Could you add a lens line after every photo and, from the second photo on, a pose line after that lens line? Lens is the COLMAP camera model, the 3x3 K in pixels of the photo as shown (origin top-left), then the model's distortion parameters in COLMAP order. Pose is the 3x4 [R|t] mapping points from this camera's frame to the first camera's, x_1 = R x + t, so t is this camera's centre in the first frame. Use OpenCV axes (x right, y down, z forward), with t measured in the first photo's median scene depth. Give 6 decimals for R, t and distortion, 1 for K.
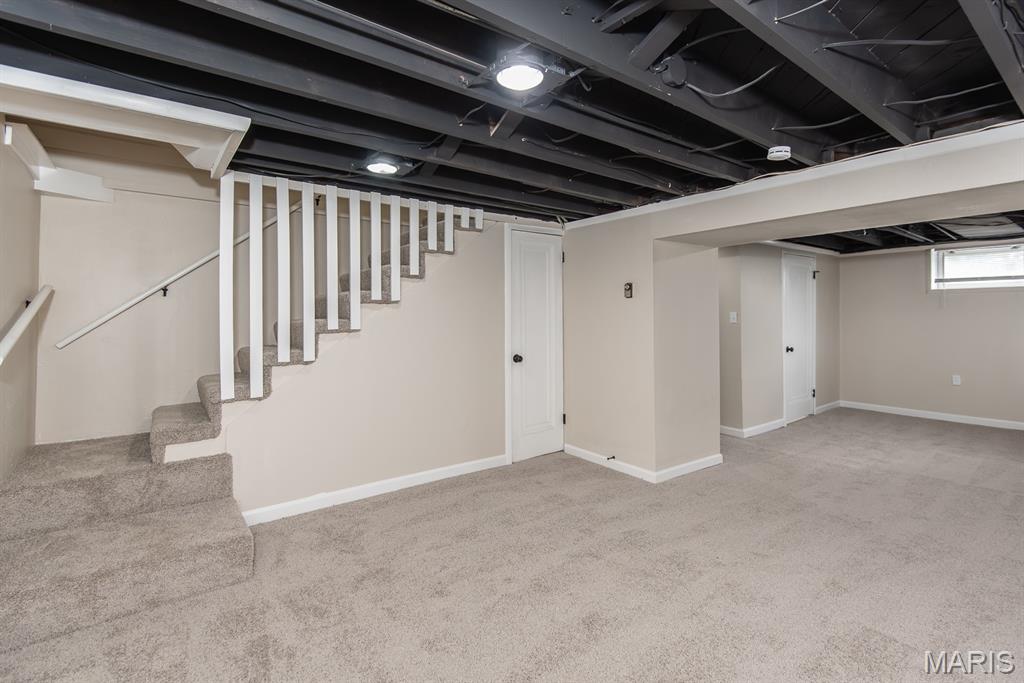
lens RADIAL K [[460.3, 0, 496.2], [0, 460.3, 309.9], [0, 0, 1]] dist [0.012561, -0.001067]
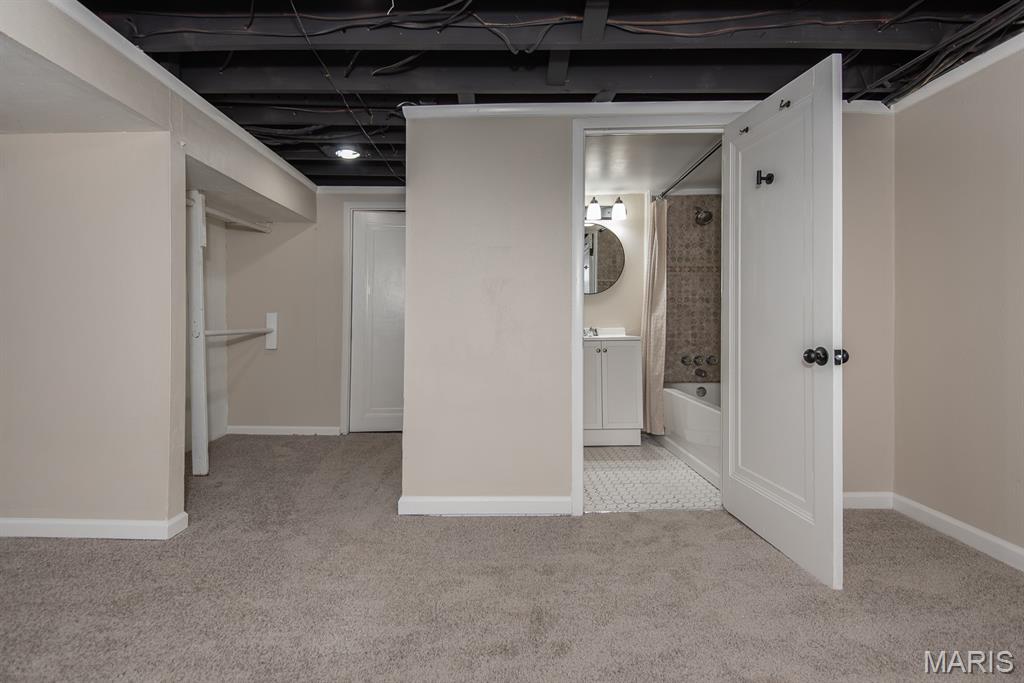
lens RADIAL K [[511.9, 0, 503.3], [0, 511.9, 321.1], [0, 0, 1]] dist [0.030781, -0.022834]
pose [[0.798389, 0.003360, -0.602133, 1.363835], [0.001710, 0.999968, 0.007847, 0.093095], [0.602140, -0.007295, 0.798357, 0.879539]]
